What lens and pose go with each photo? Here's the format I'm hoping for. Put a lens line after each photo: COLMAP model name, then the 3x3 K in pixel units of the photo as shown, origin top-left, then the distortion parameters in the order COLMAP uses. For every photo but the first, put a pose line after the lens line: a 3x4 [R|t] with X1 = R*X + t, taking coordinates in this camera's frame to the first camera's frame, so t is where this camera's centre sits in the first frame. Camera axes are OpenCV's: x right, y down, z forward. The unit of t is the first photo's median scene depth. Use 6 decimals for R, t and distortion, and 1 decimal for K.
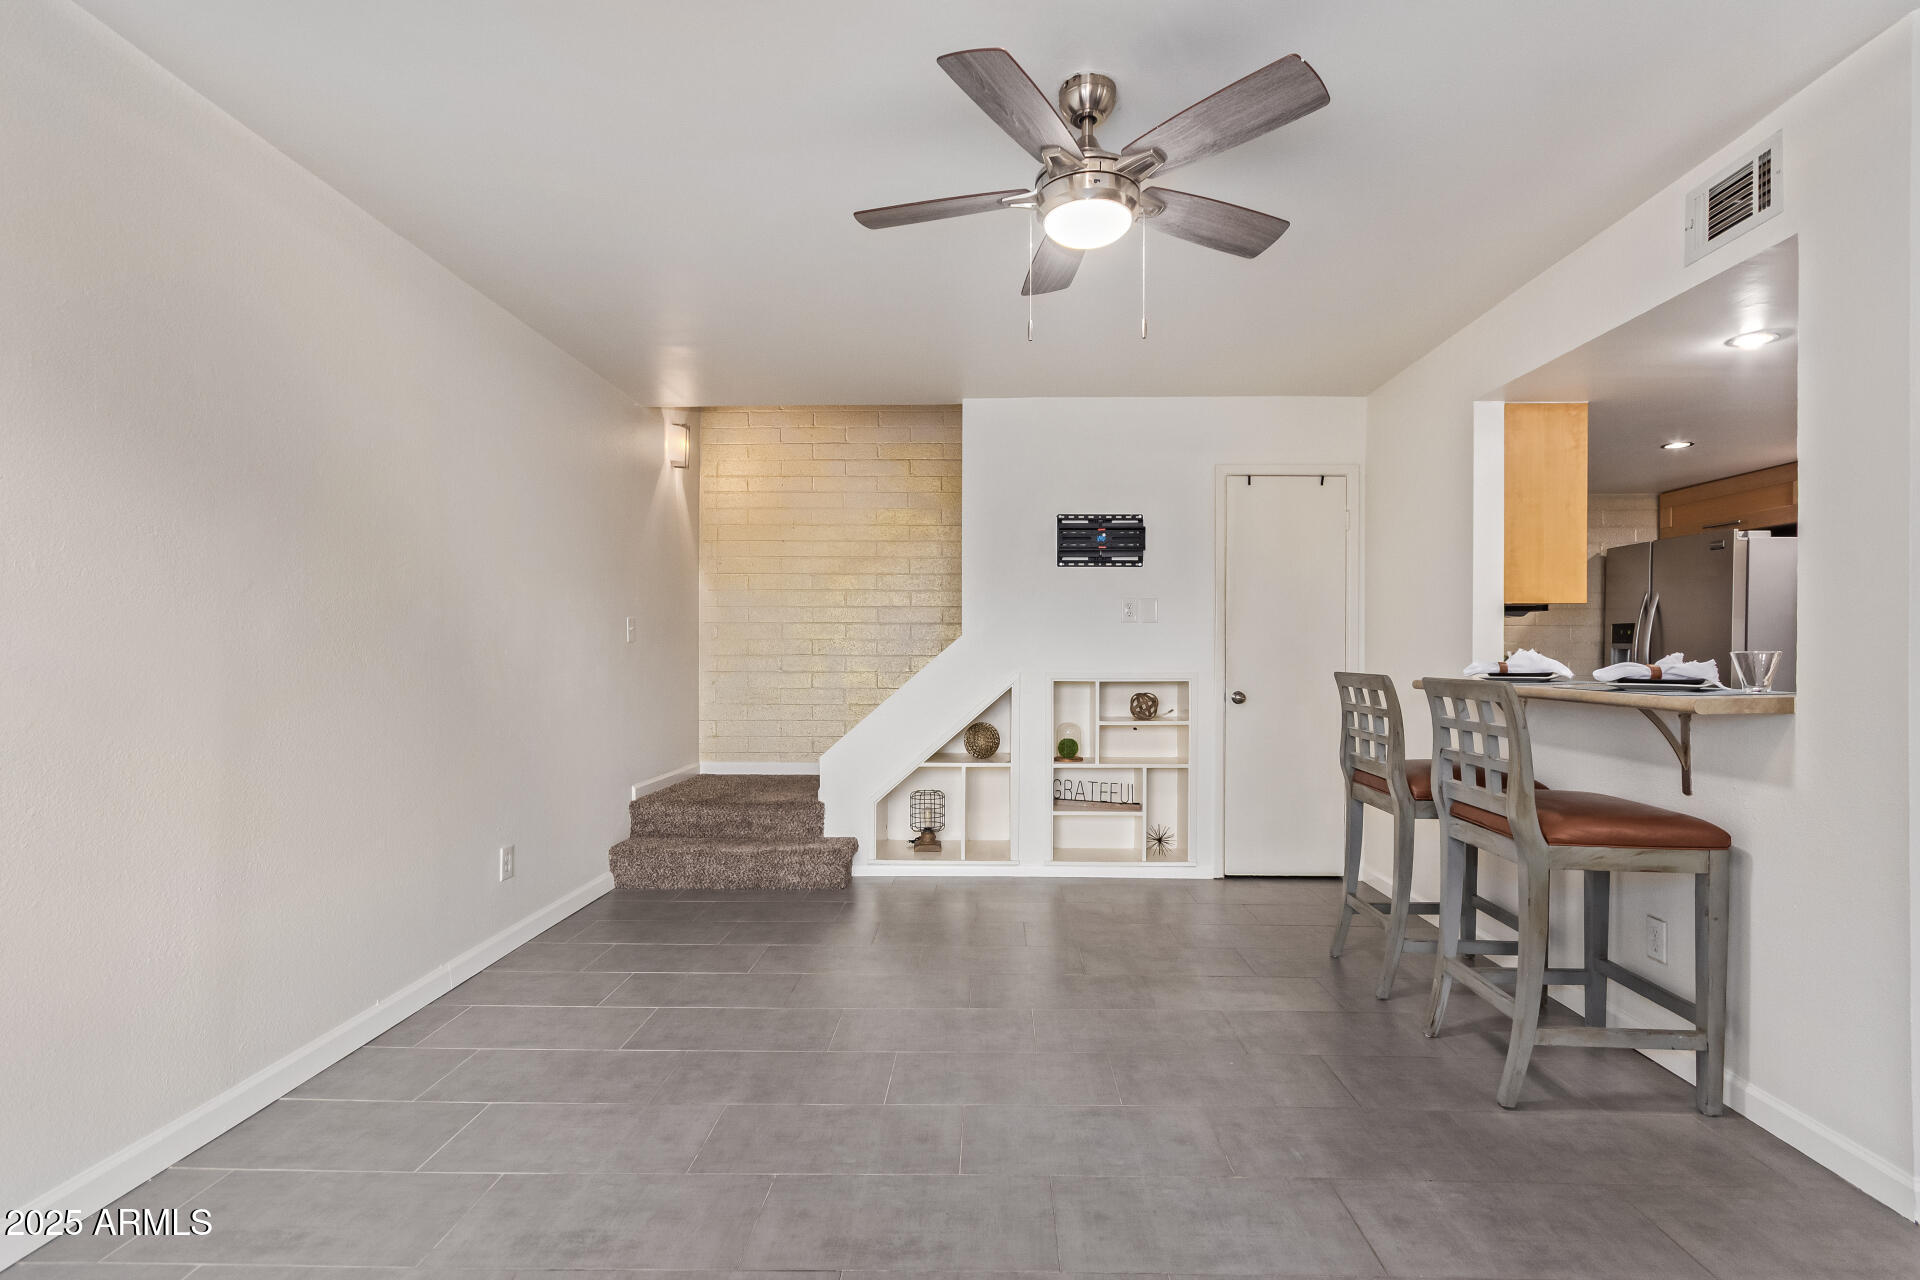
lens RADIAL K [[892.9, 0, 966.2], [0, 892.9, 657.1], [0, 0, 1]] dist [0.004661, -0.001940]
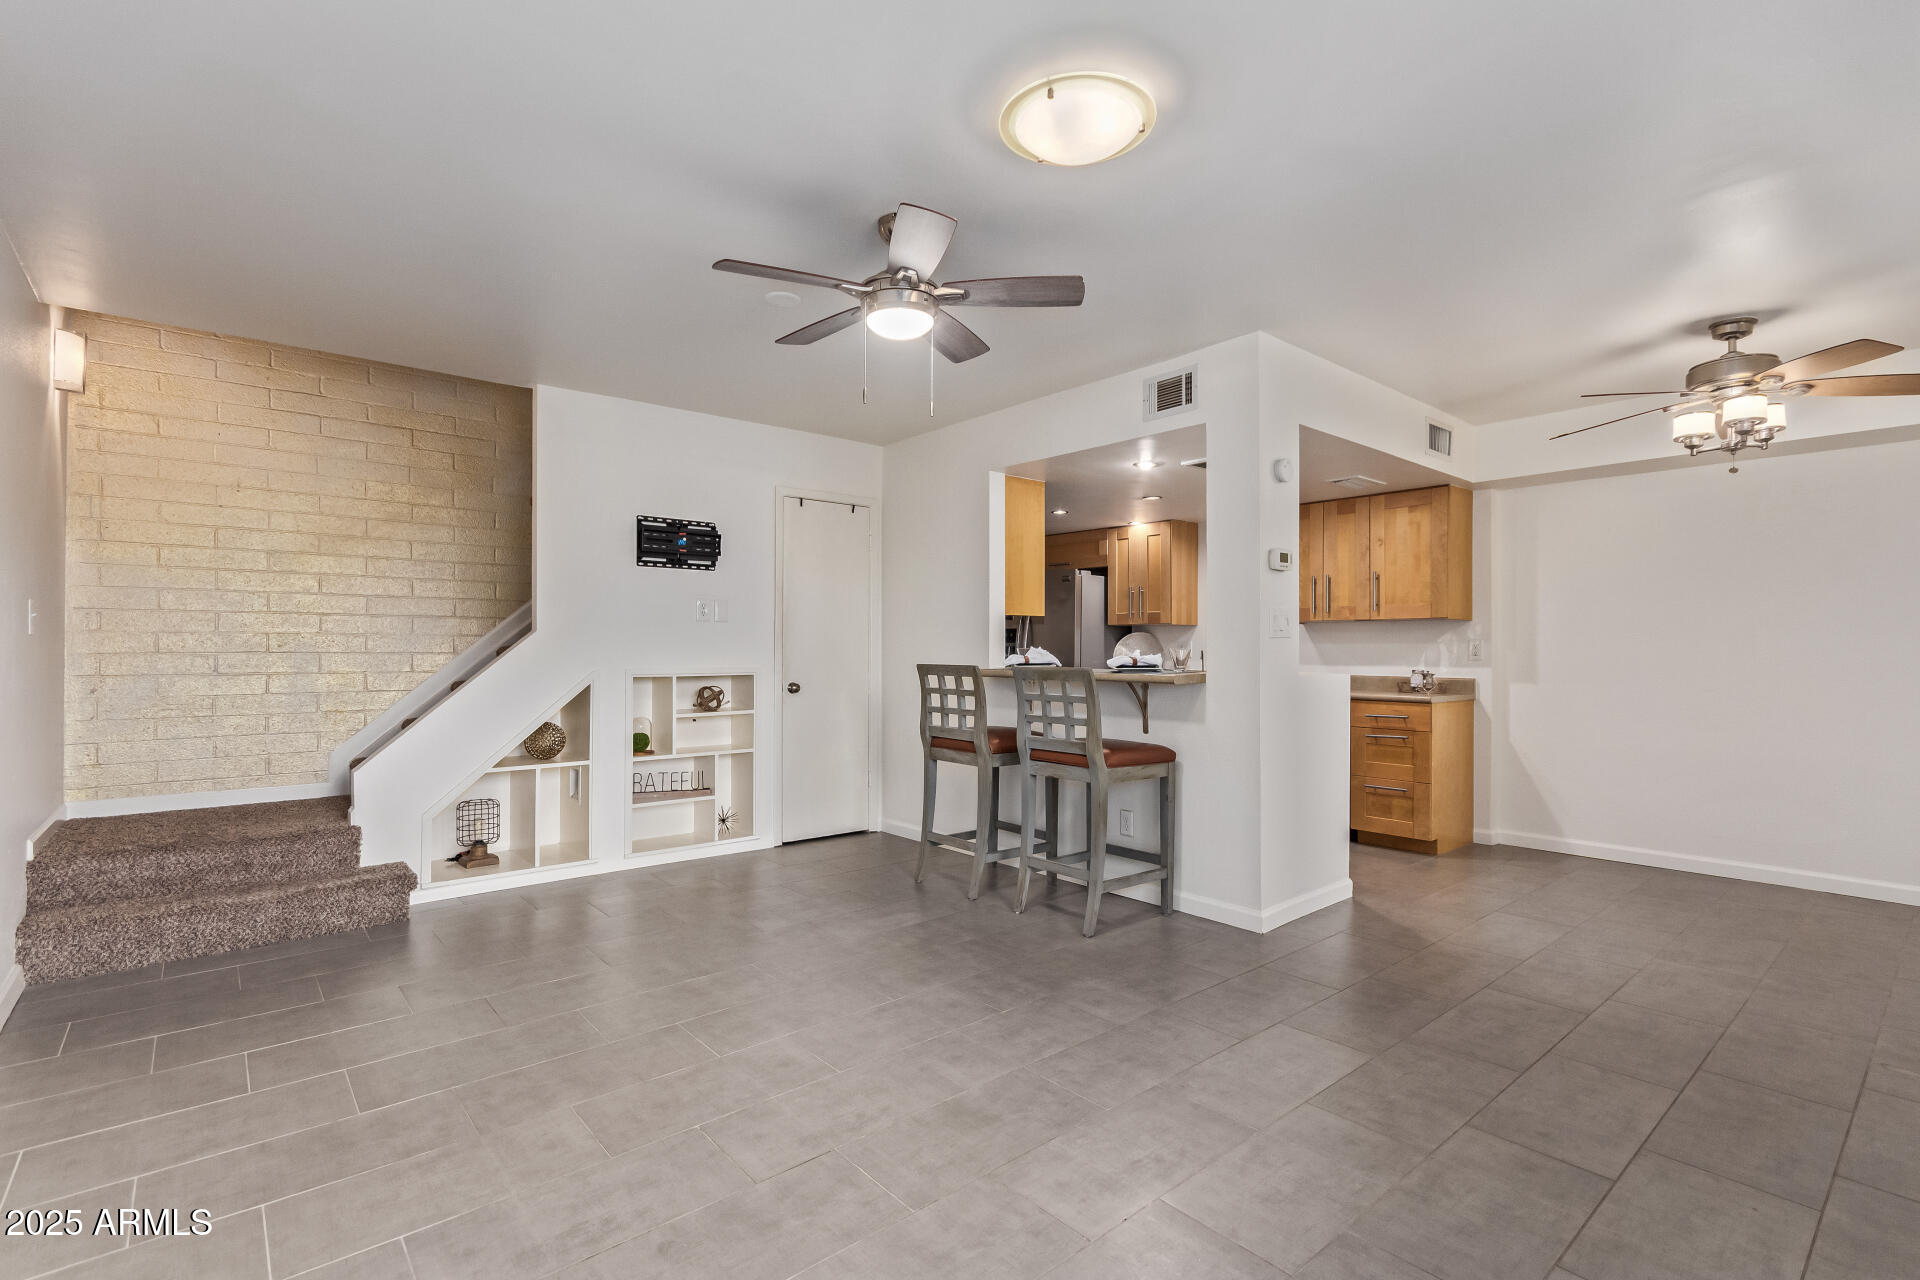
lens RADIAL K [[892.9, 0, 965.5], [0, 892.9, 646.9], [0, 0, 1]] dist [0.004661, -0.001940]
pose [[0.744348, 0.000506, 0.667792, -0.402360], [0.003934, 0.999979, -0.005144, -0.001485], [-0.667781, 0.006456, 0.744330, -0.023186]]
